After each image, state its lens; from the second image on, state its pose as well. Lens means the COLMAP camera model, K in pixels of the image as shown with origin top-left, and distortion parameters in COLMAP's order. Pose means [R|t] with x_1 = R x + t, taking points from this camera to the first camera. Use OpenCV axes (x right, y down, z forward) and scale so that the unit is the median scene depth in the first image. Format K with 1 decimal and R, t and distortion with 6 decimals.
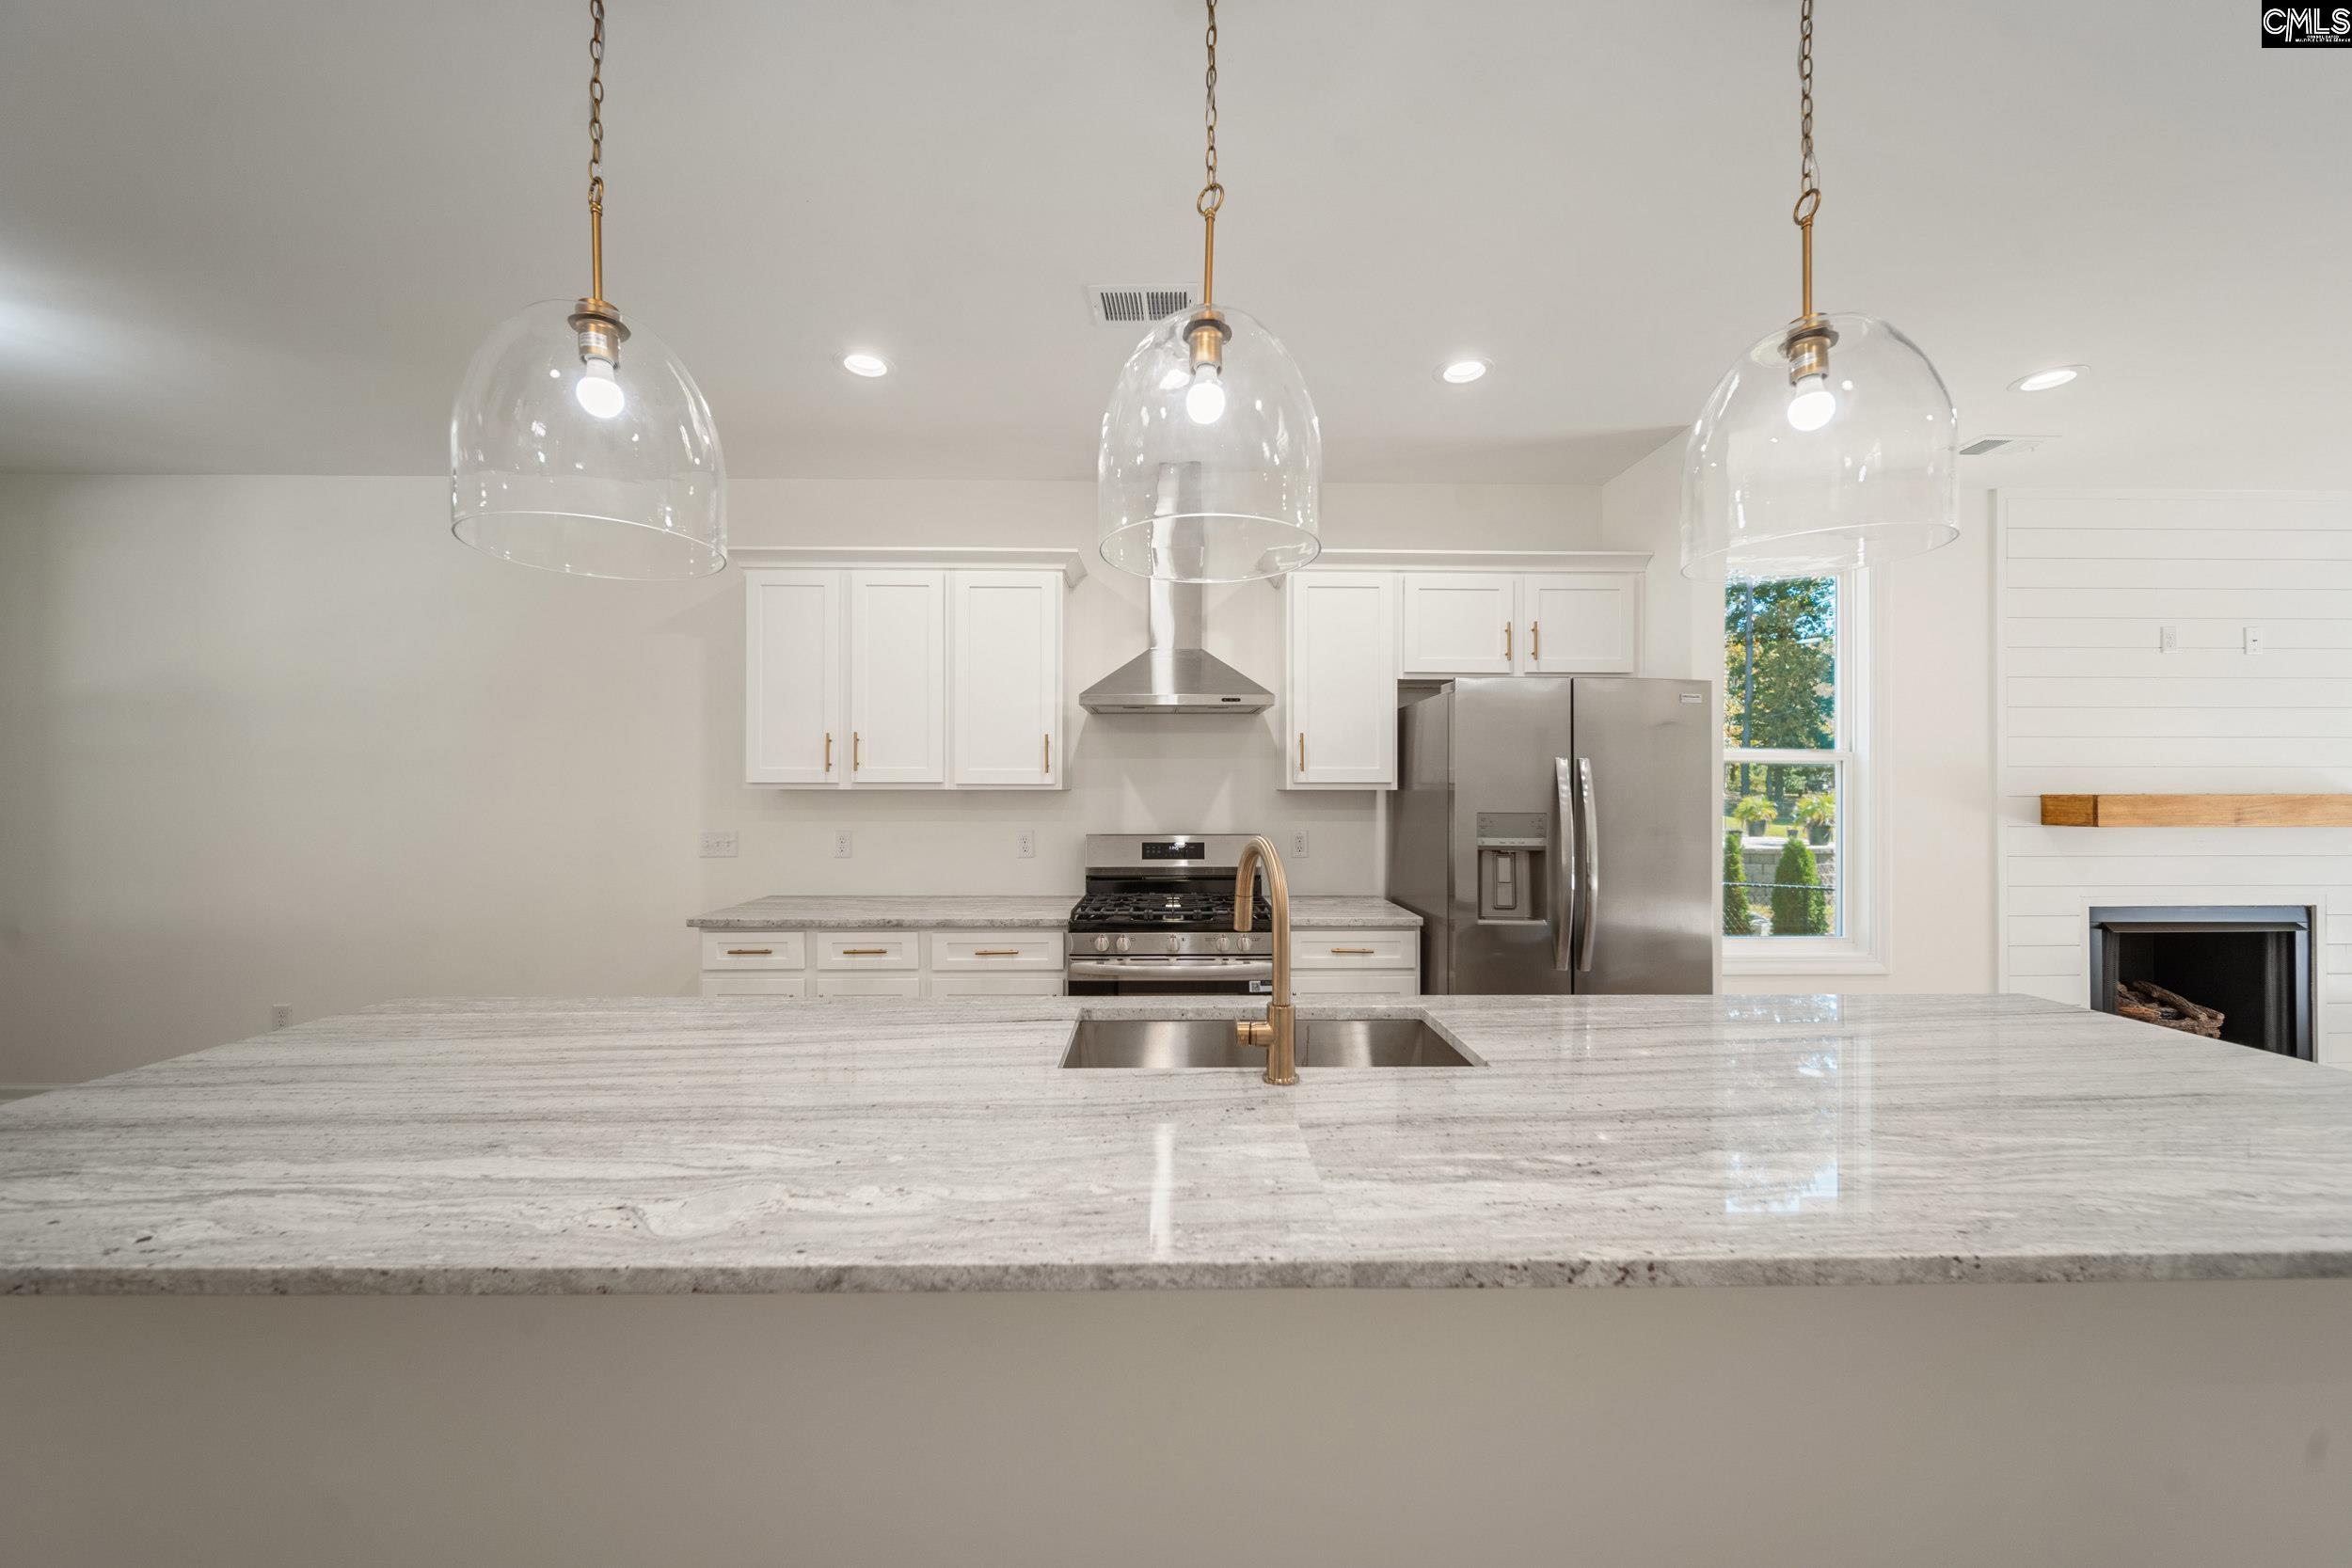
lens RADIAL K [[821.7, 0, 1178.7], [0, 821.7, 791.1], [0, 0, 1]] dist [0.001515, -0.000598]
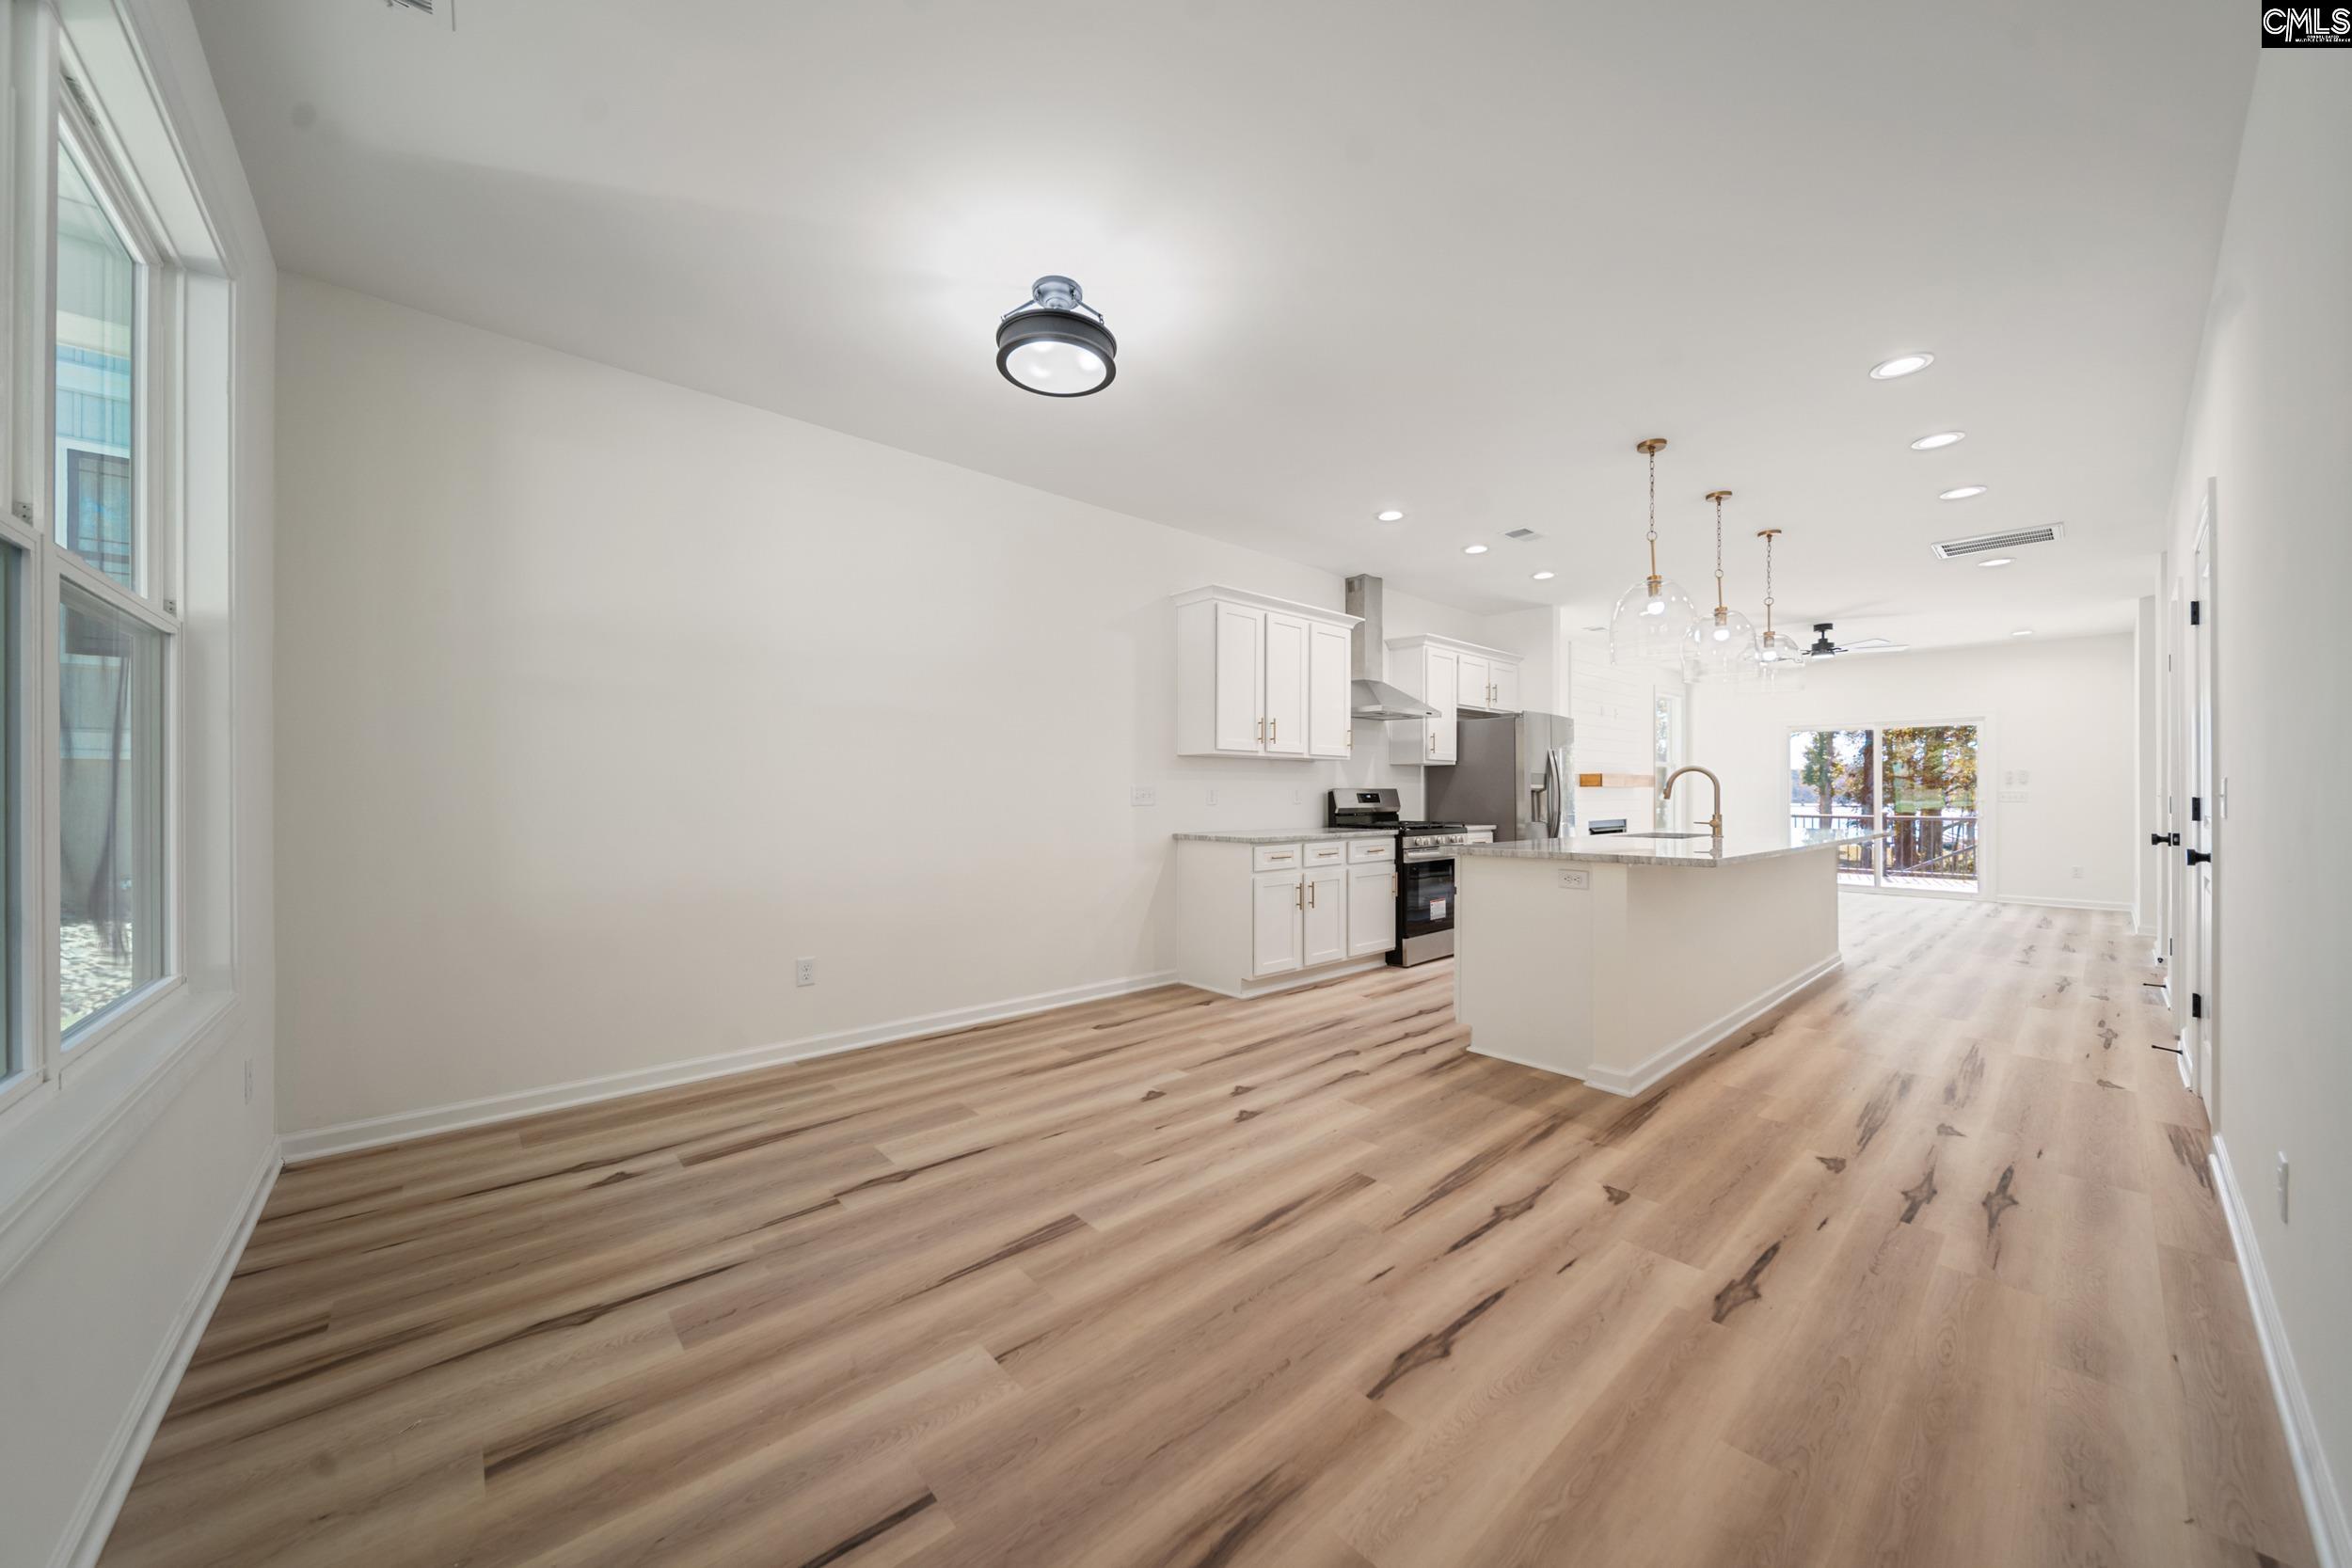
lens RADIAL K [[821.7, 0, 1183.7], [0, 821.7, 794.8], [0, 0, 1]] dist [0.001515, -0.000598]
pose [[0.757684, -0.000674, 0.652622, -1.529232], [0.001667, 0.999998, -0.000902, 0.072398], [-0.652620, 0.001771, 0.757684, -0.049959]]
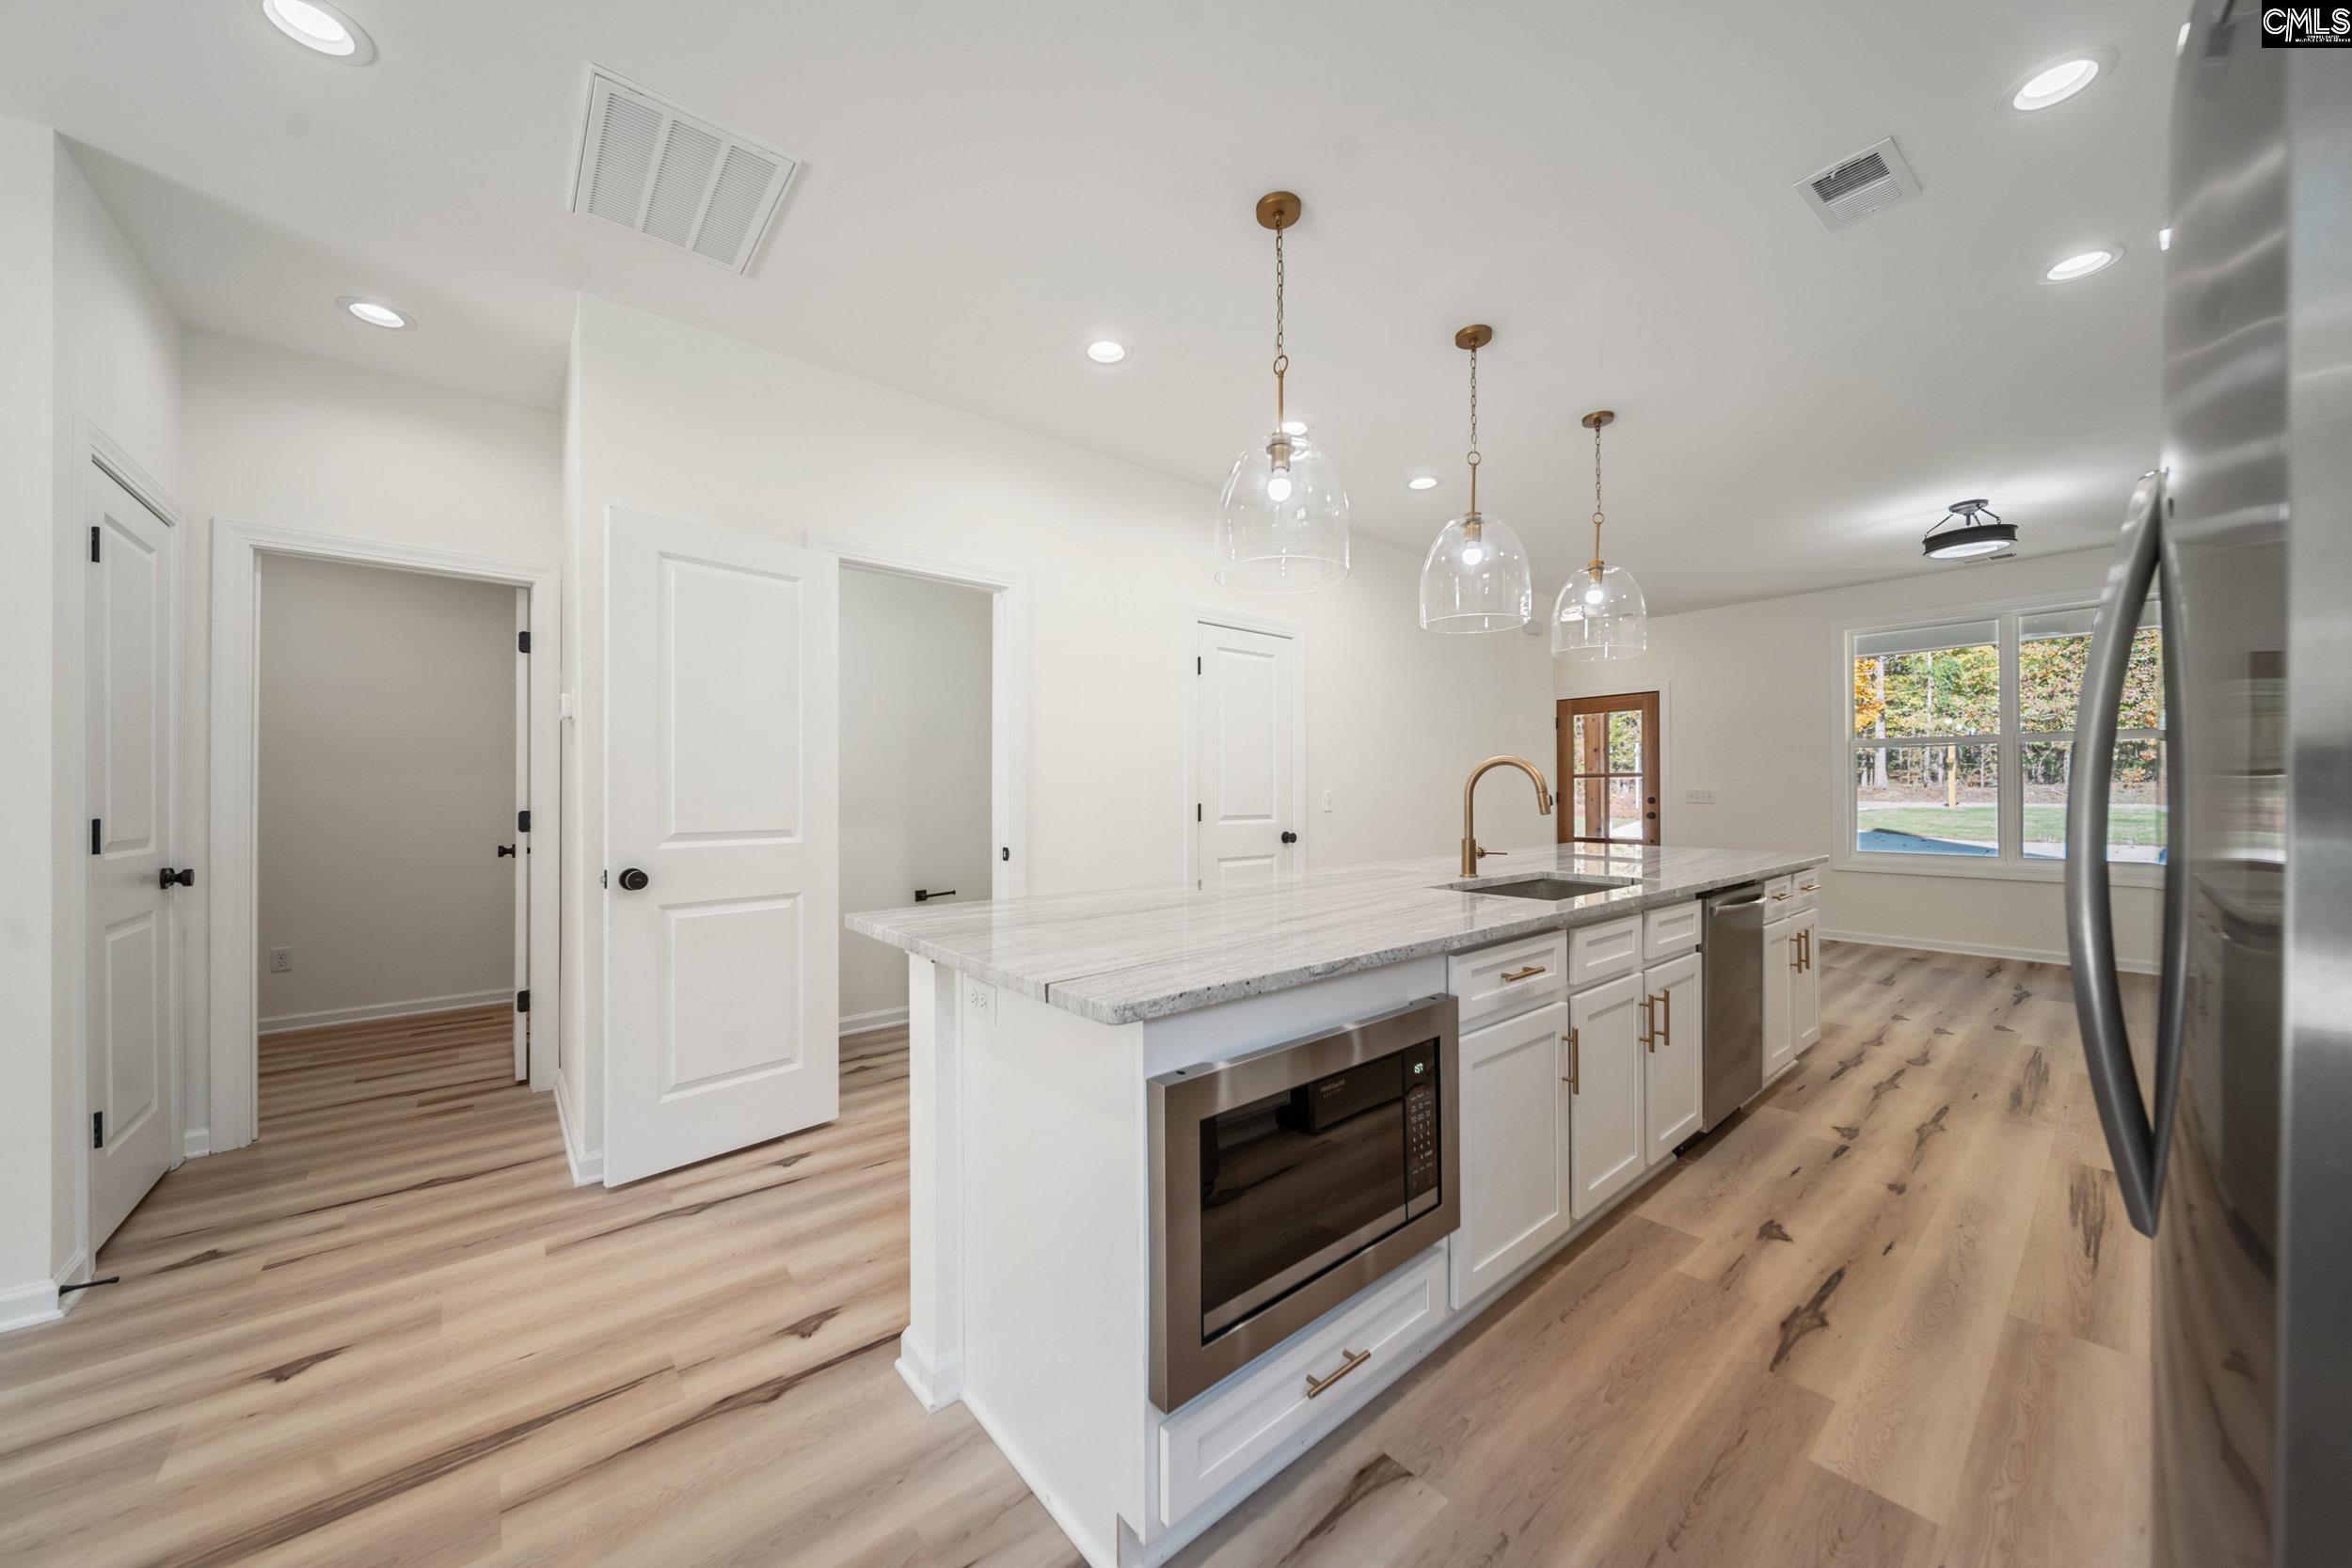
lens RADIAL K [[821.7, 0, 1178.6], [0, 821.7, 787.6], [0, 0, 1]] dist [0.001515, -0.000598]
pose [[-0.775398, -0.001392, -0.631472, 0.792779], [0.002499, 0.999983, -0.005273, 0.057993], [0.631468, -0.005667, -0.775381, 0.865562]]
